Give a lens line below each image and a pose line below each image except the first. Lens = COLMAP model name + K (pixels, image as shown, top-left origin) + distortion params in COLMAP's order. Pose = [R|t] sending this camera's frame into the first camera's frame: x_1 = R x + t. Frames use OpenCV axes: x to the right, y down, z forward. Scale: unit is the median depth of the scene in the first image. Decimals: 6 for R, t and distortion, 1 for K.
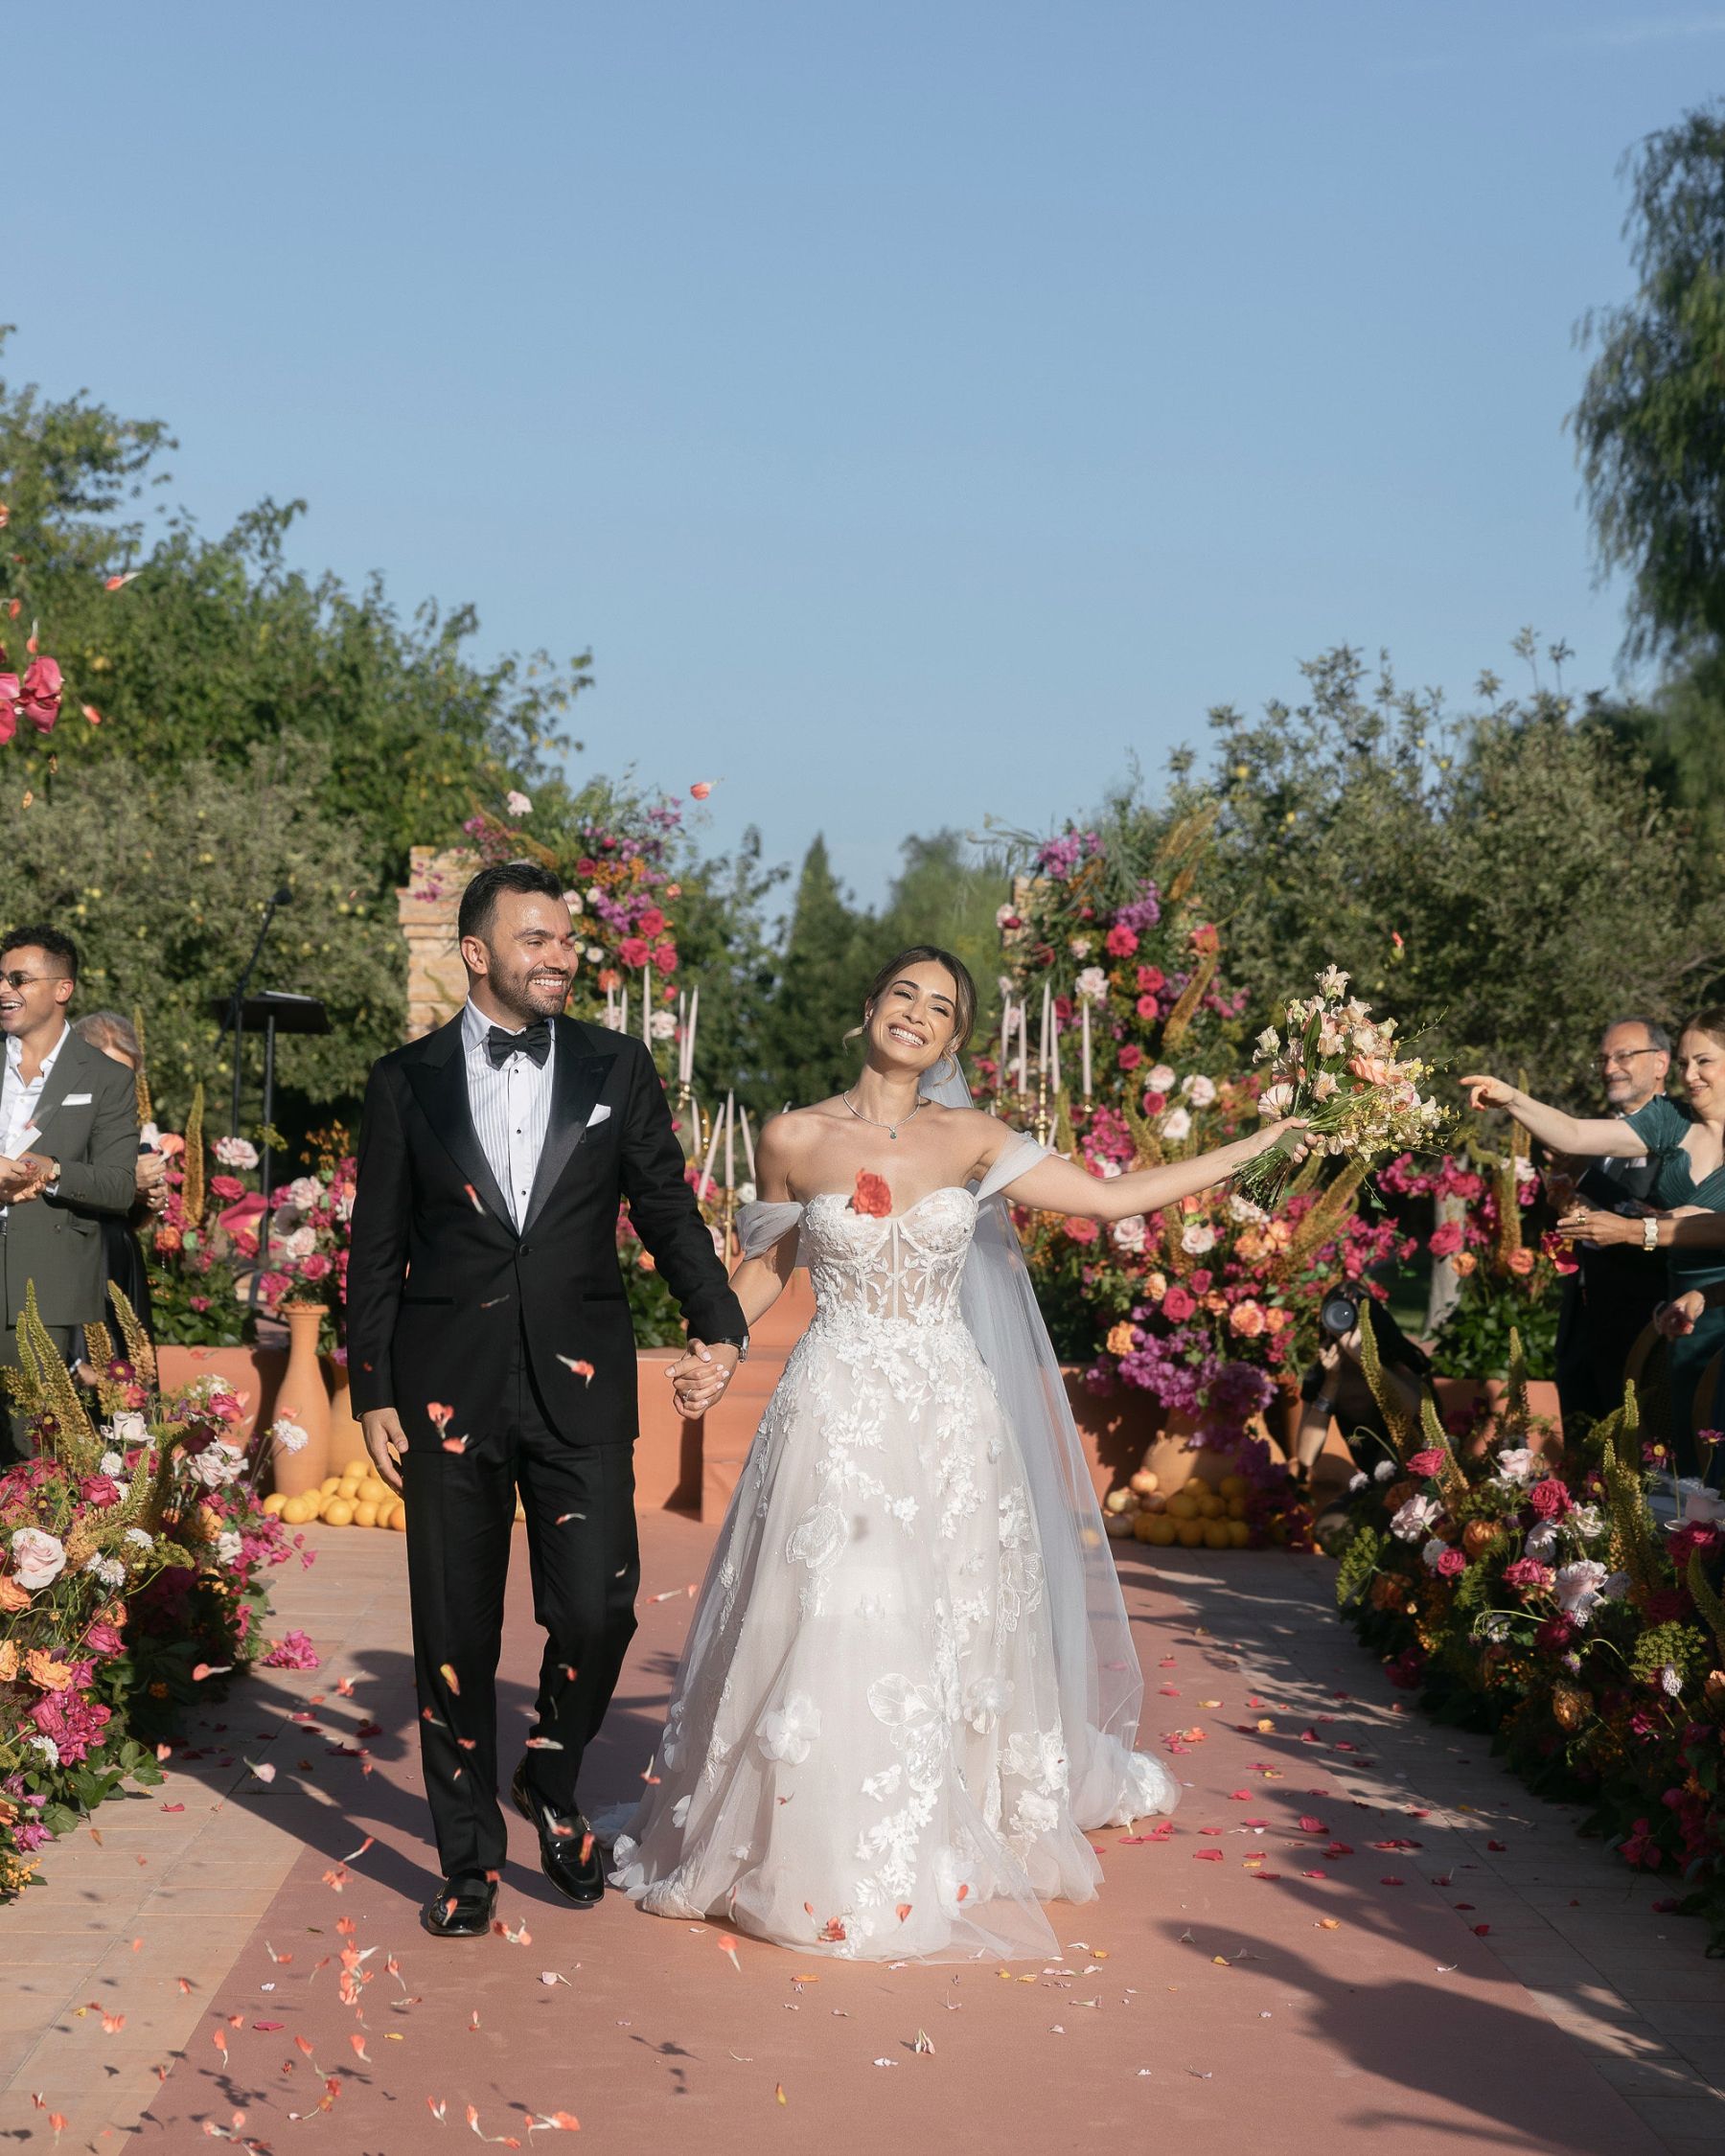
lens RADIAL K [[4866.2, 0, 862.5], [0, 4866.2, 1078.0], [0, 0, 1]] dist [0.027474, -0.019822]
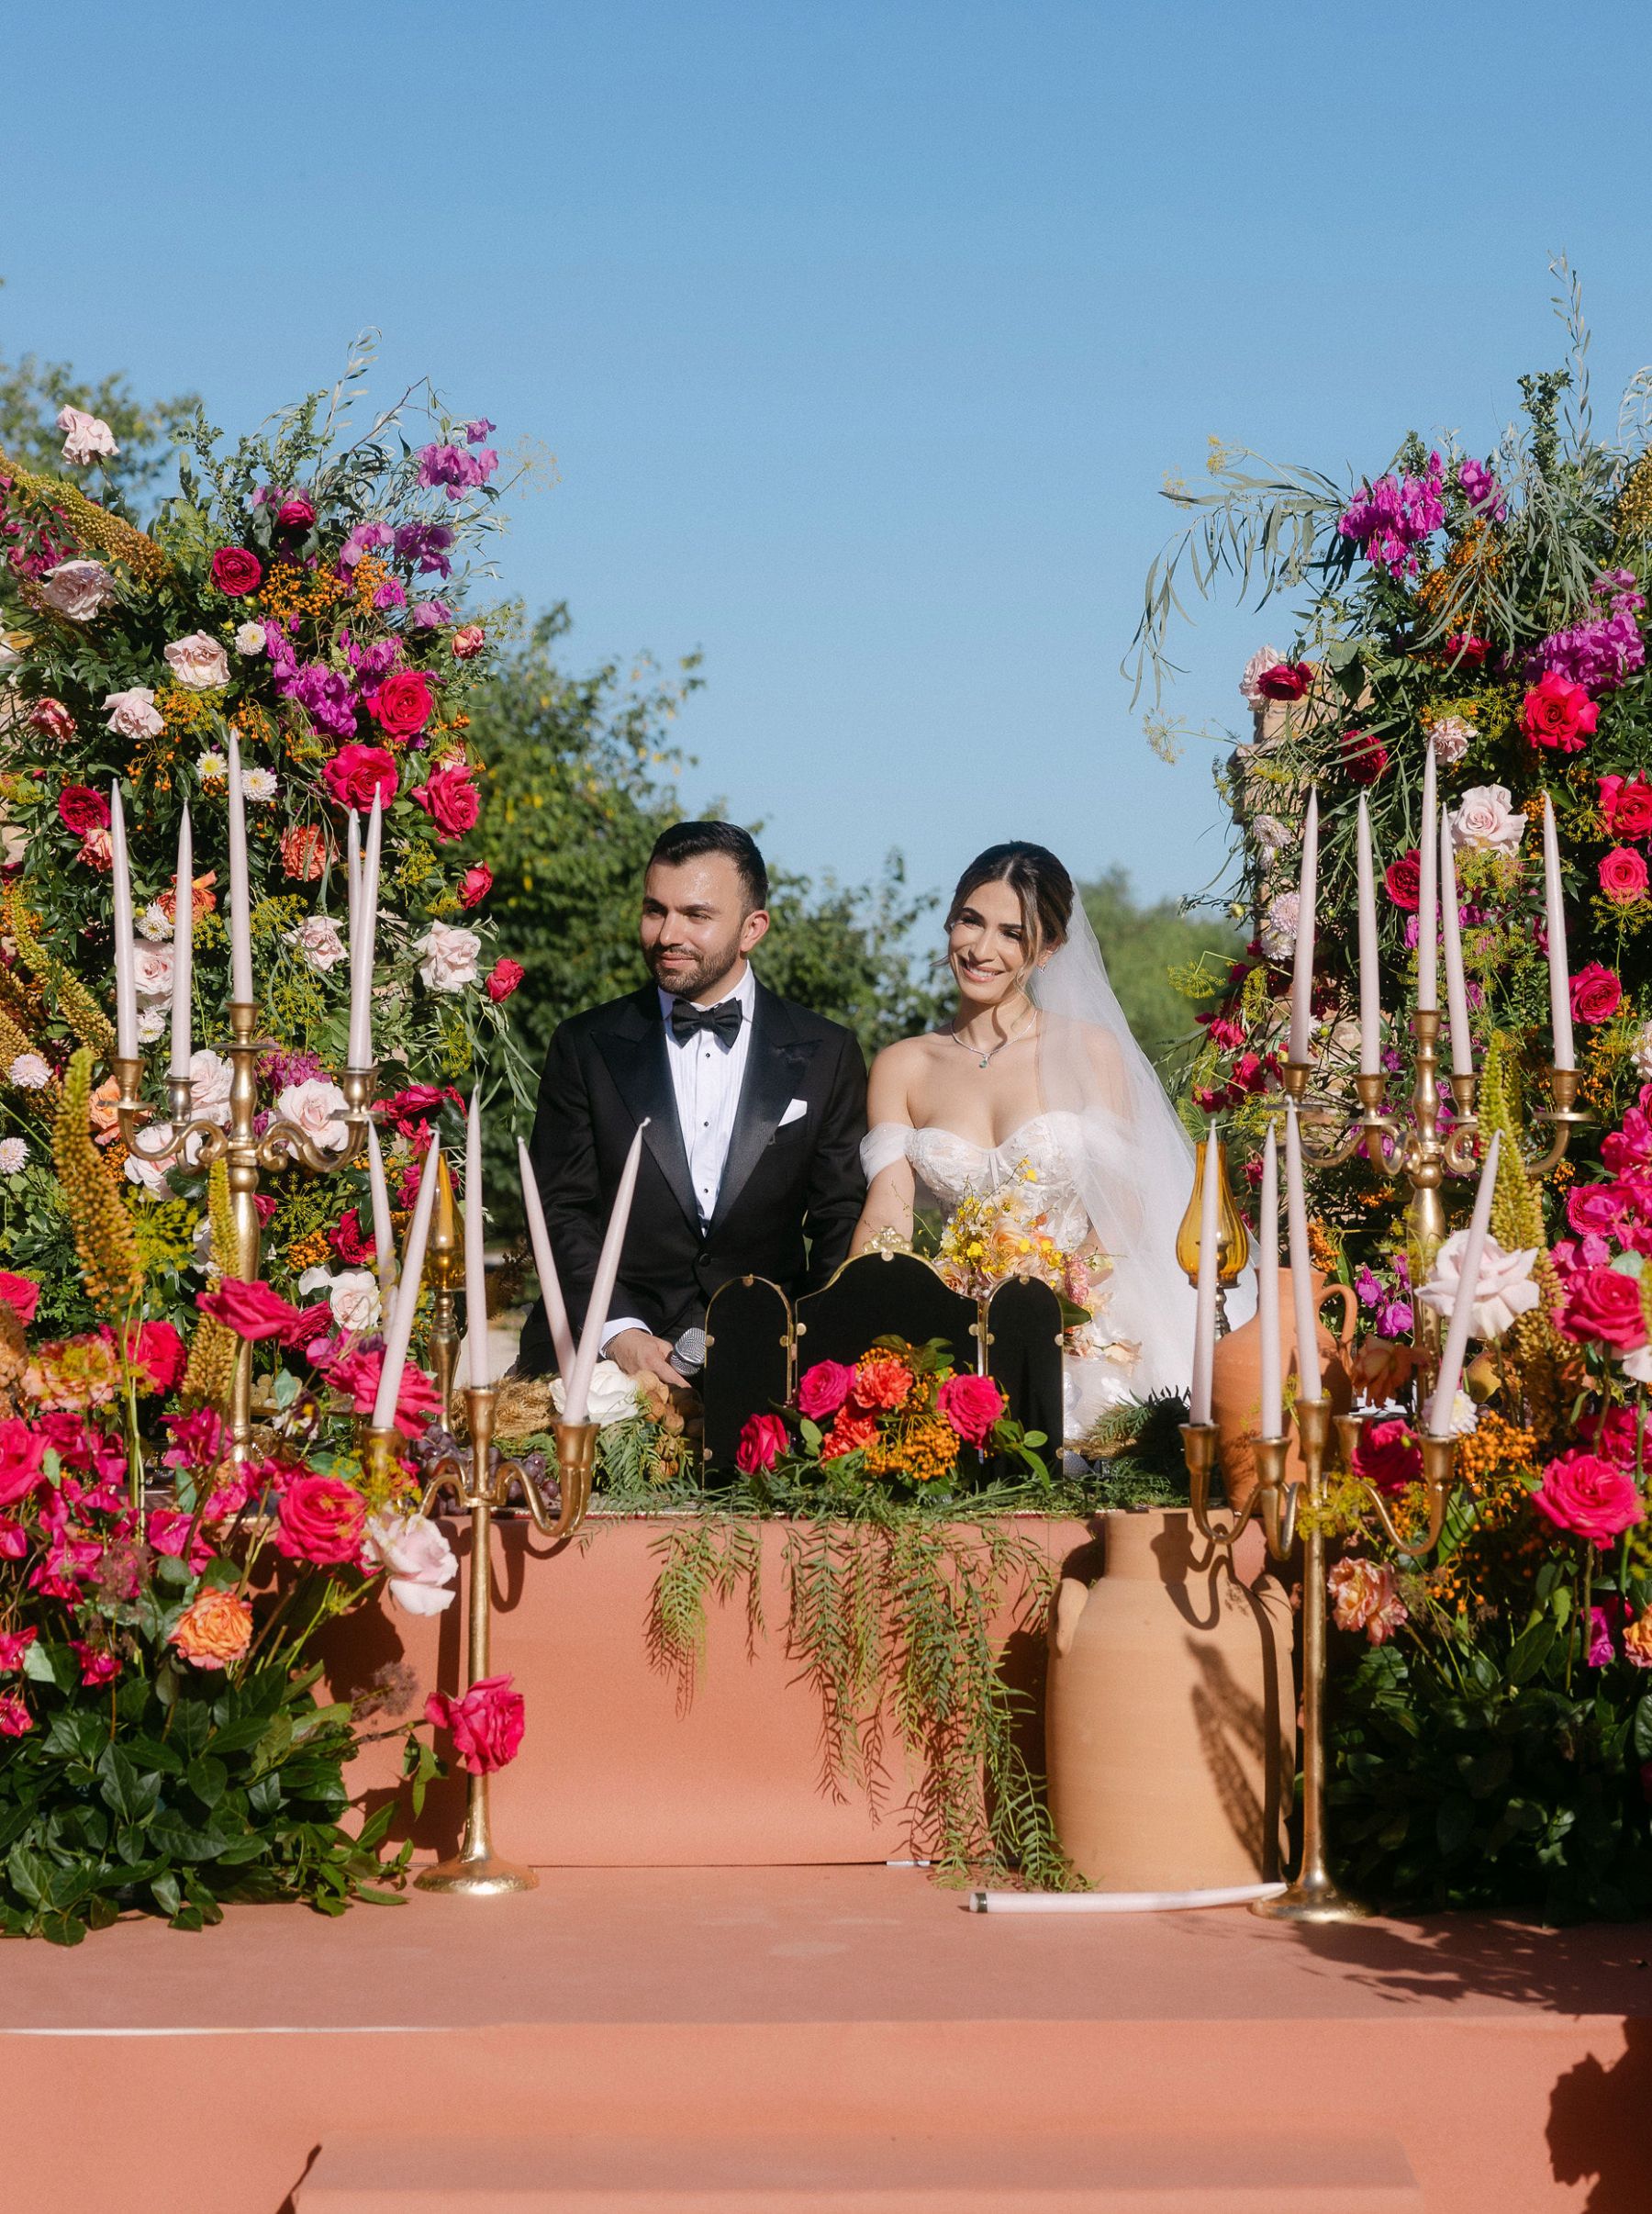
lens RADIAL K [[4749.0, 0, 920.1], [0, 4749.0, 1104.8], [0, 0, 1]] dist [0.081976, 0.133348]
pose [[0.999244, -0.029292, -0.025568, 0.008997], [0.029090, 0.999543, -0.008237, 0.006096], [0.025797, 0.007487, 0.999639, 0.589486]]
